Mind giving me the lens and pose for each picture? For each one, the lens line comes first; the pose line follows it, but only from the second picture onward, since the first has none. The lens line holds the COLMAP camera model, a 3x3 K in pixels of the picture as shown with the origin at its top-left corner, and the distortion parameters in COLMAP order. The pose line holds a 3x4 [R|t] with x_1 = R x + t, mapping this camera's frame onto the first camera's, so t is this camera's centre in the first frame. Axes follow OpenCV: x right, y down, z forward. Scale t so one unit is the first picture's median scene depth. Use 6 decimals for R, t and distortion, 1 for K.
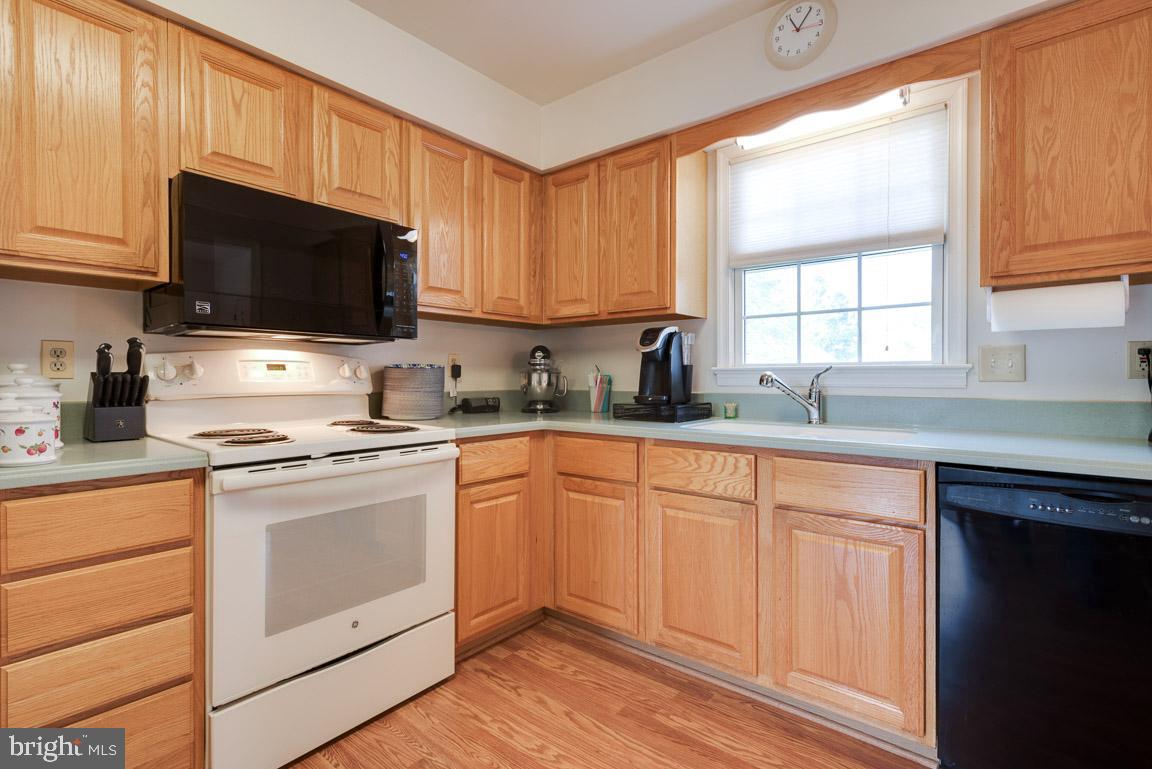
lens RADIAL K [[552.7, 0, 574.9], [0, 552.7, 380.0], [0, 0, 1]] dist [0.001006, 0.000414]
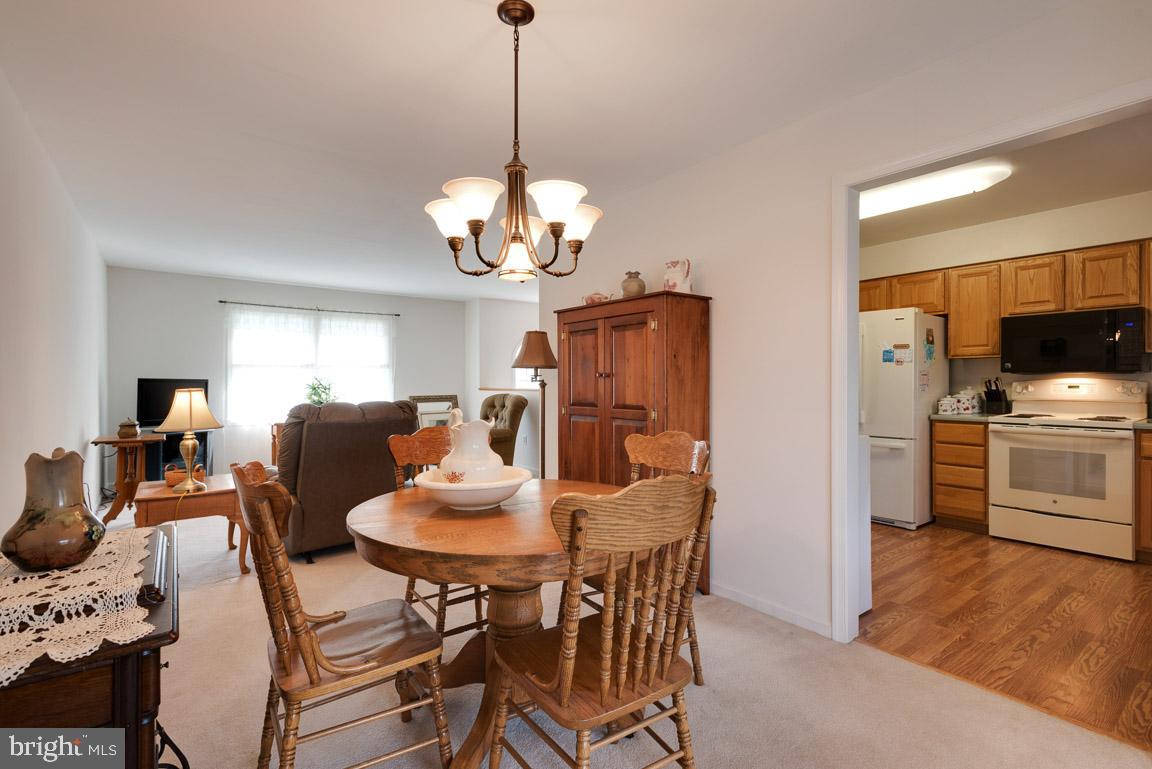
lens RADIAL K [[552.7, 0, 574.9], [0, 552.7, 385.2], [0, 0, 1]] dist [0.001006, 0.000414]
pose [[-0.260254, 0.006447, -0.965519, 2.548127], [0.000380, 0.999978, 0.006575, -0.057788], [0.965540, 0.001345, -0.260251, -0.346213]]
